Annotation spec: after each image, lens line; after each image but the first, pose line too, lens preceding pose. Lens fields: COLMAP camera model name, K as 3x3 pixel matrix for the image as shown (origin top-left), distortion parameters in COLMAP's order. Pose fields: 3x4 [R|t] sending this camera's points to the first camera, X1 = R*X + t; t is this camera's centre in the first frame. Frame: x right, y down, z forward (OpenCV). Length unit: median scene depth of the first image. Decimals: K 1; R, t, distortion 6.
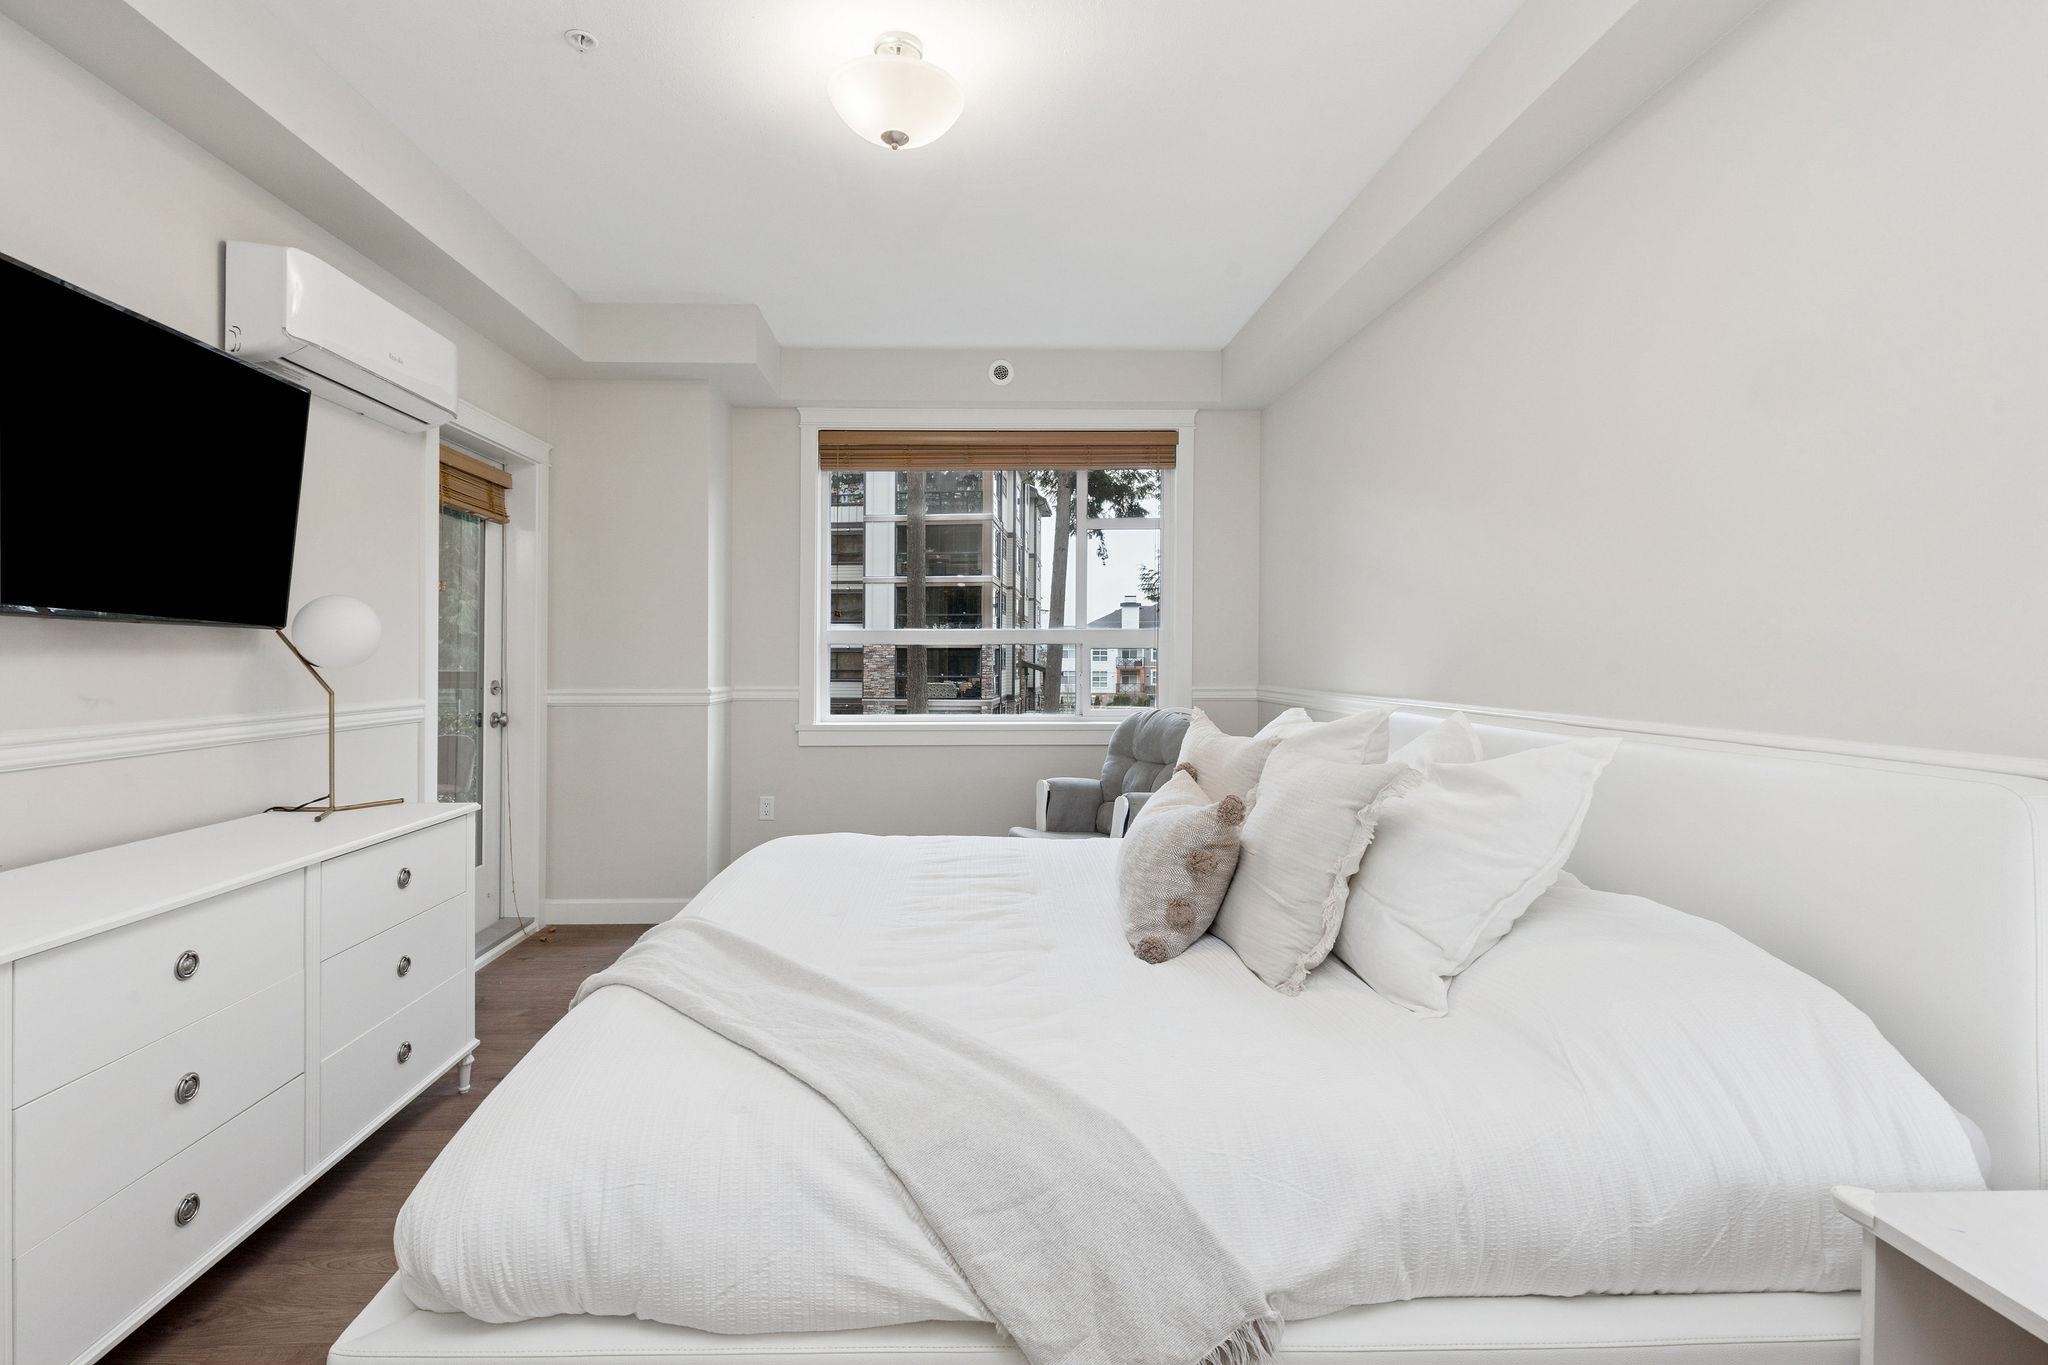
lens RADIAL K [[931.3, 0, 1022.8], [0, 931.3, 661.2], [0, 0, 1]] dist [0.002326, -0.000109]
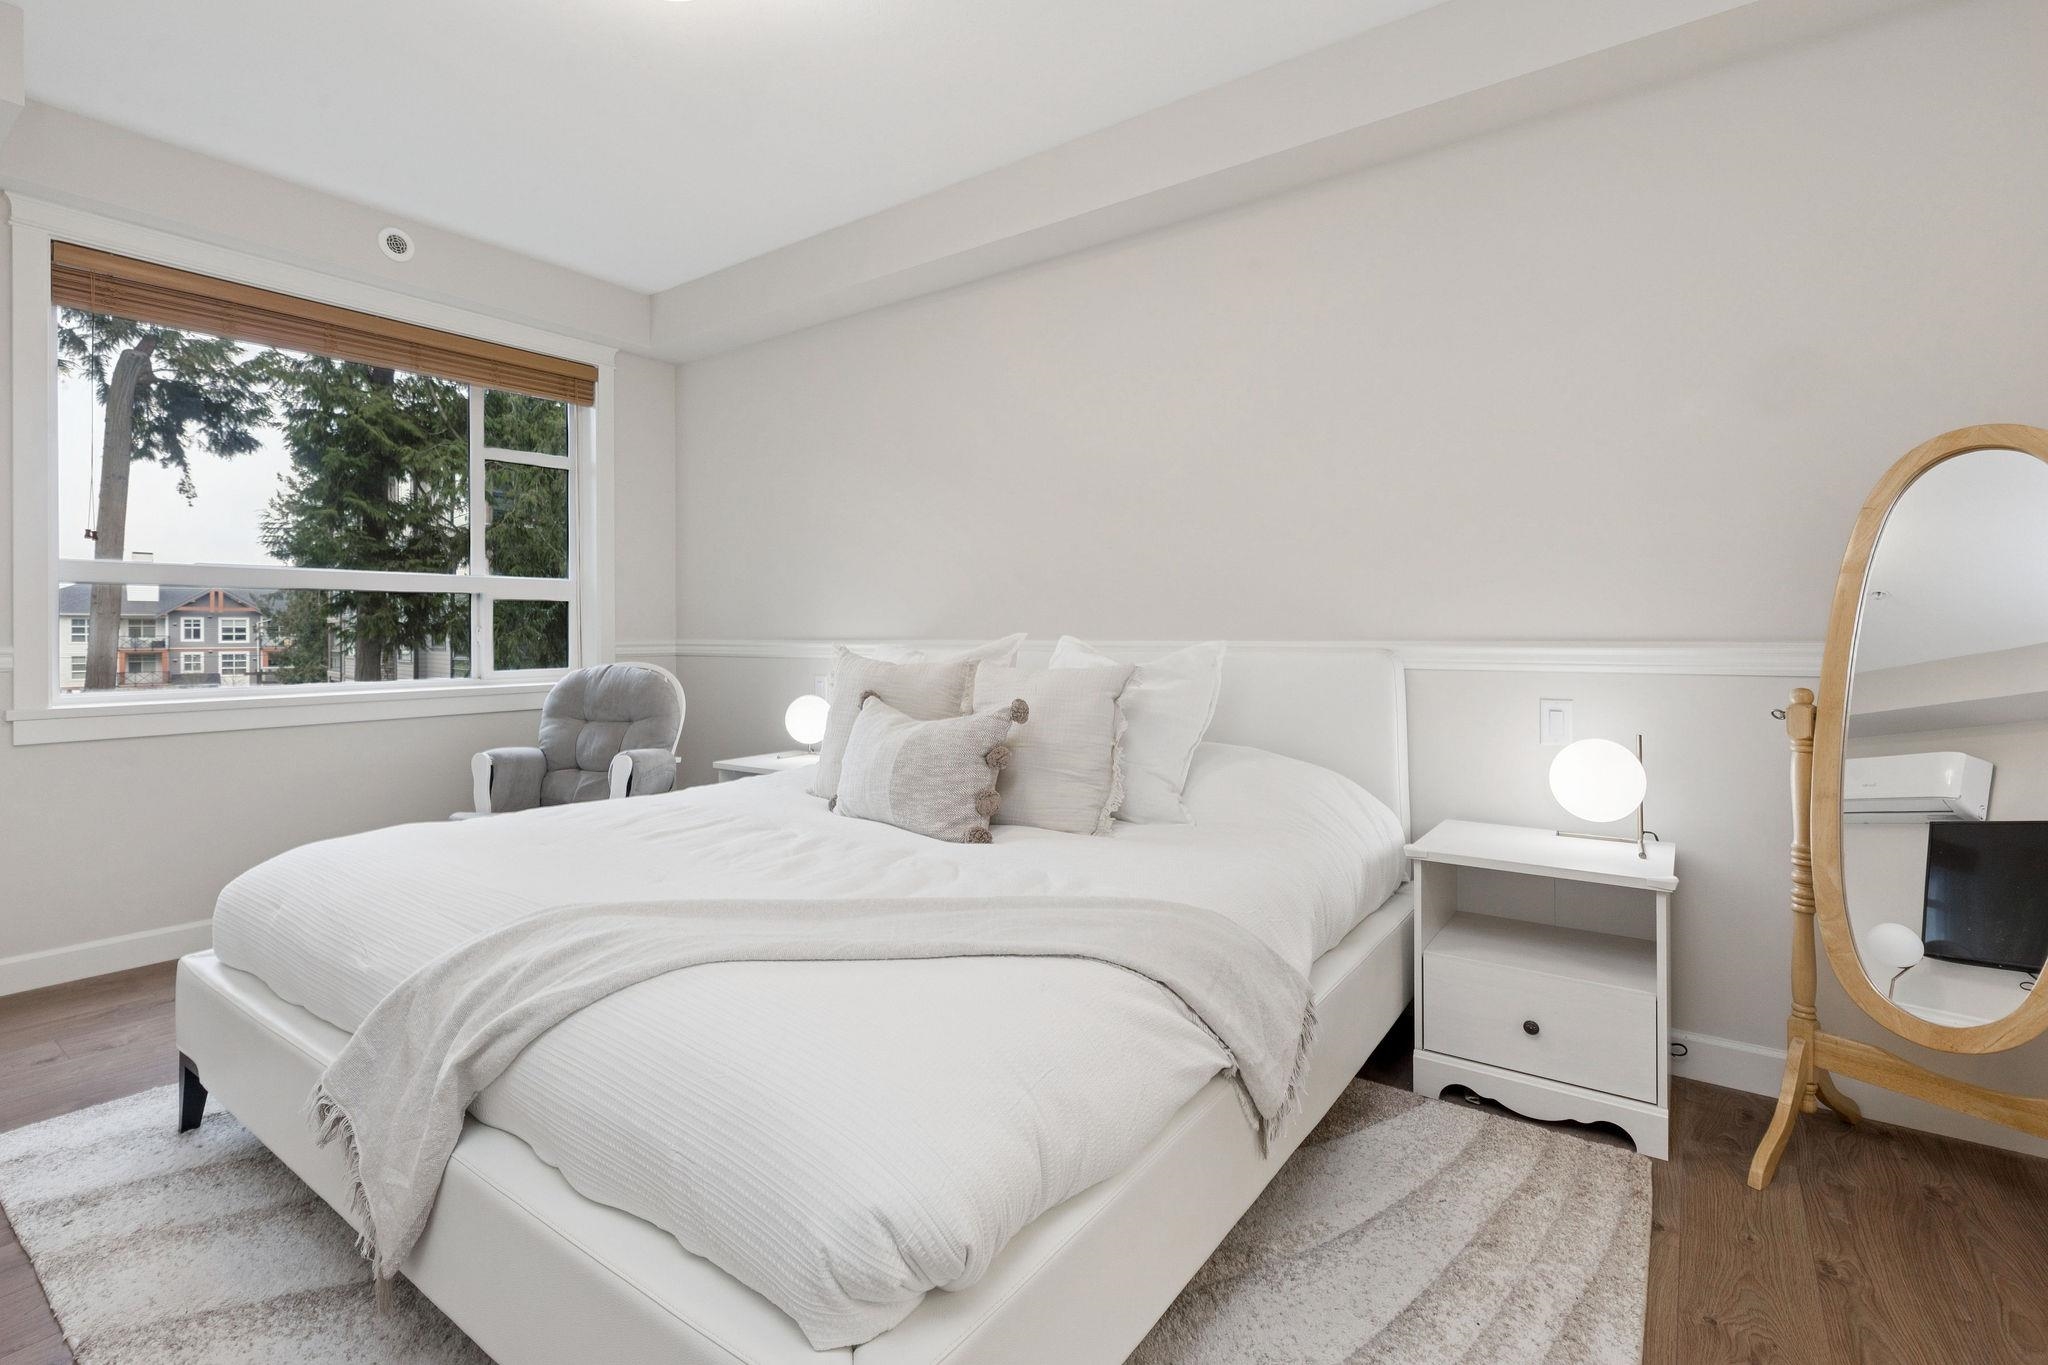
lens RADIAL K [[918.2, 0, 1016.9], [0, 918.2, 643.3], [0, 0, 1]] dist [-0.000804, -0.000554]
pose [[0.614442, -0.014290, 0.788833, -0.316890], [0.011235, 0.999893, 0.009362, 0.025560], [-0.788882, 0.003110, 0.614537, 0.112223]]
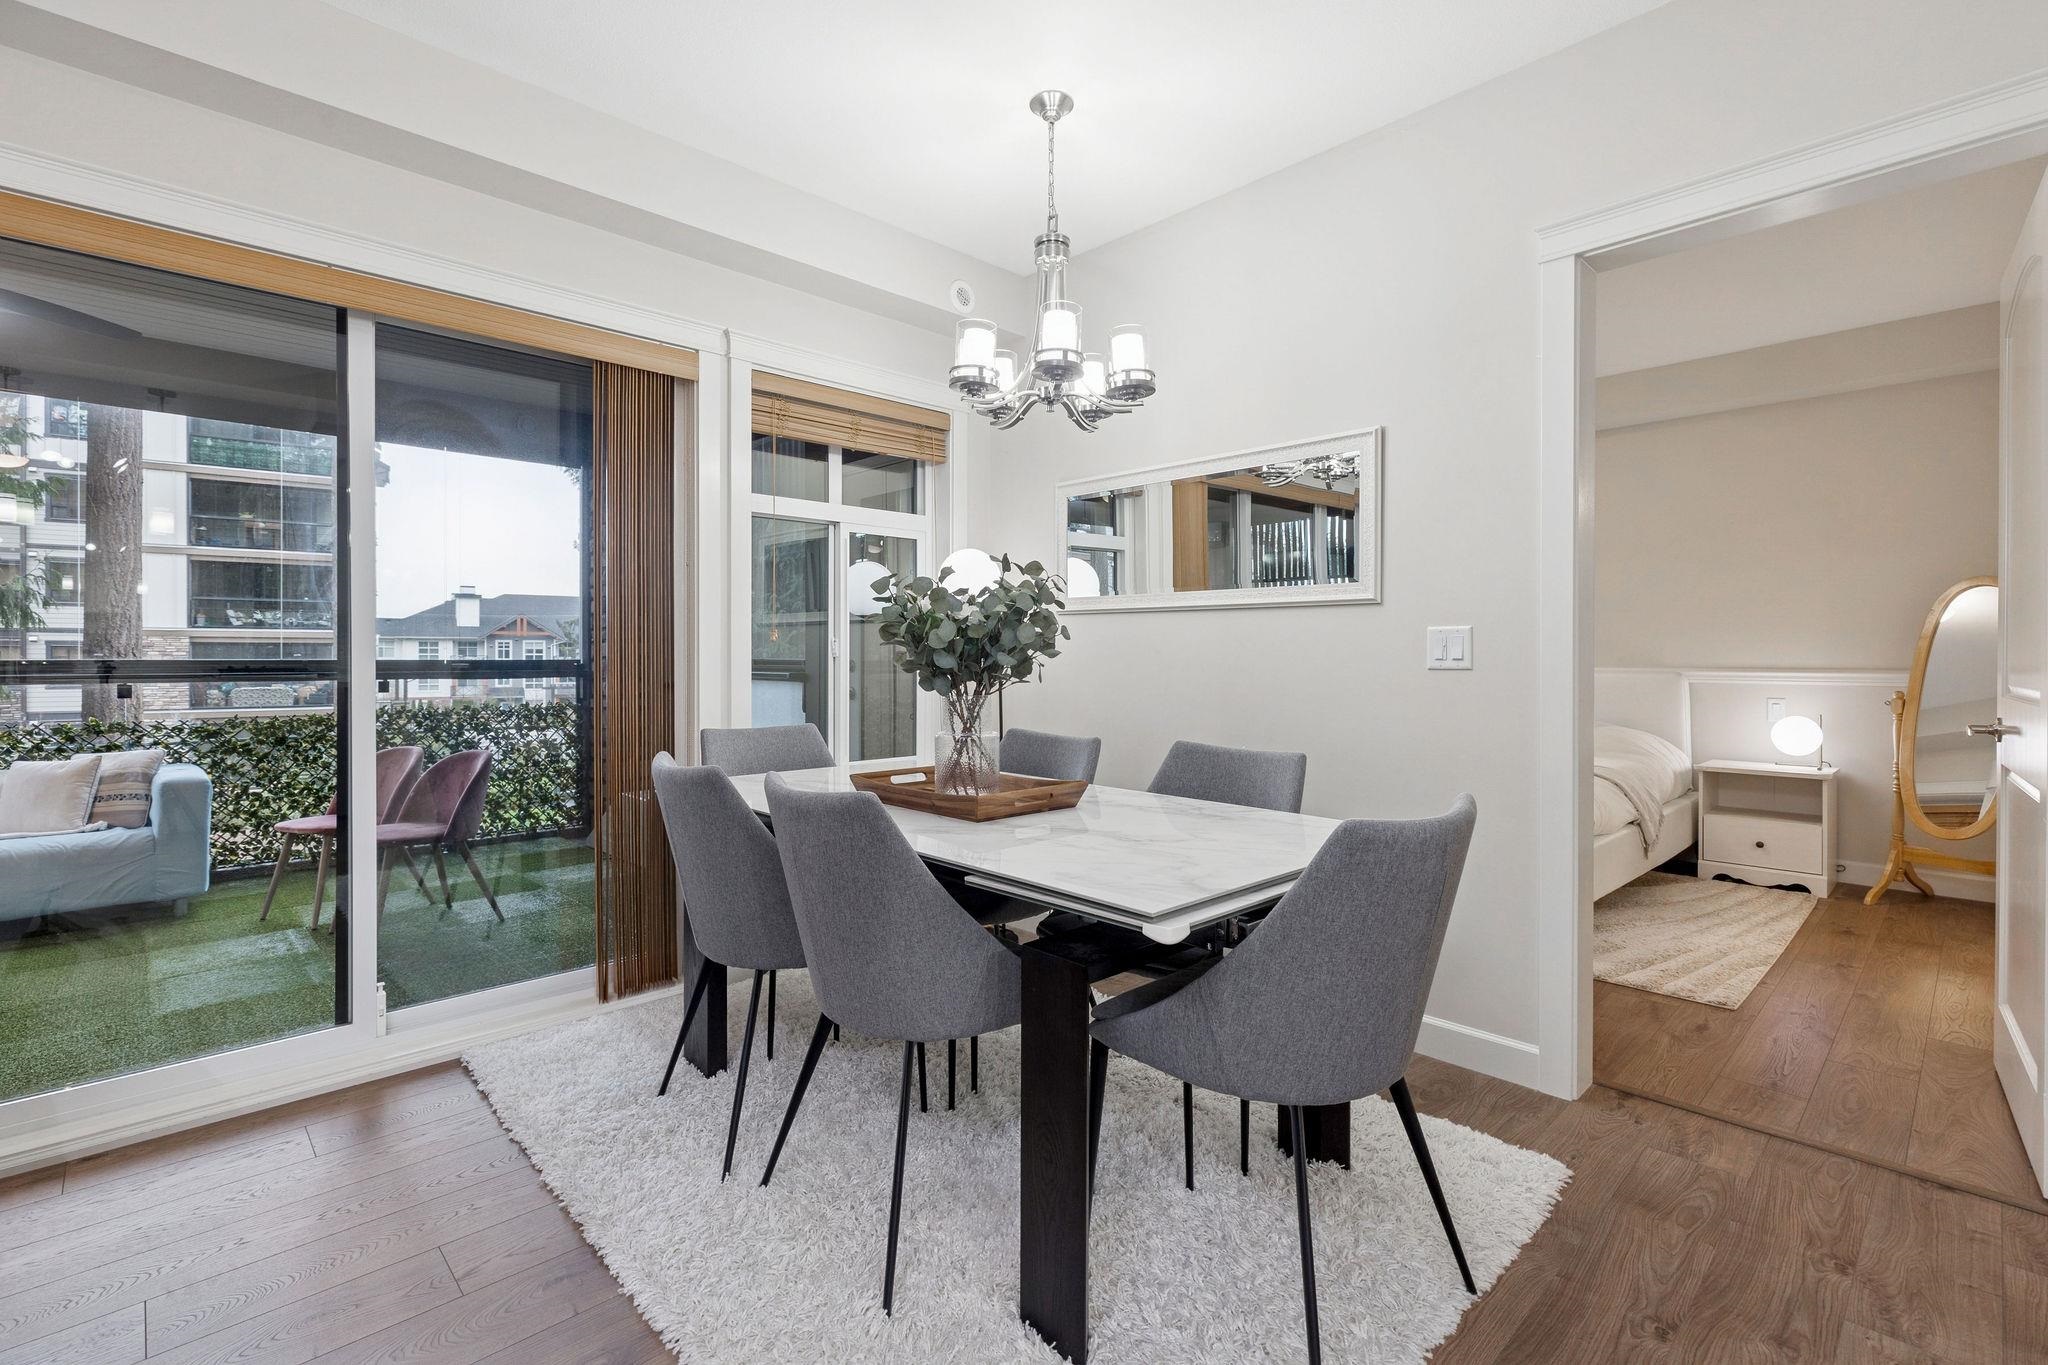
lens RADIAL K [[931.3, 0, 1022.8], [0, 931.3, 661.2], [0, 0, 1]] dist [0.002326, -0.000109]
pose [[0.740463, -0.000875, 0.672096, -0.994106], [0.001572, 0.999999, -0.000430, 0.022226], [-0.672095, 0.001376, 0.740464, -0.006545]]
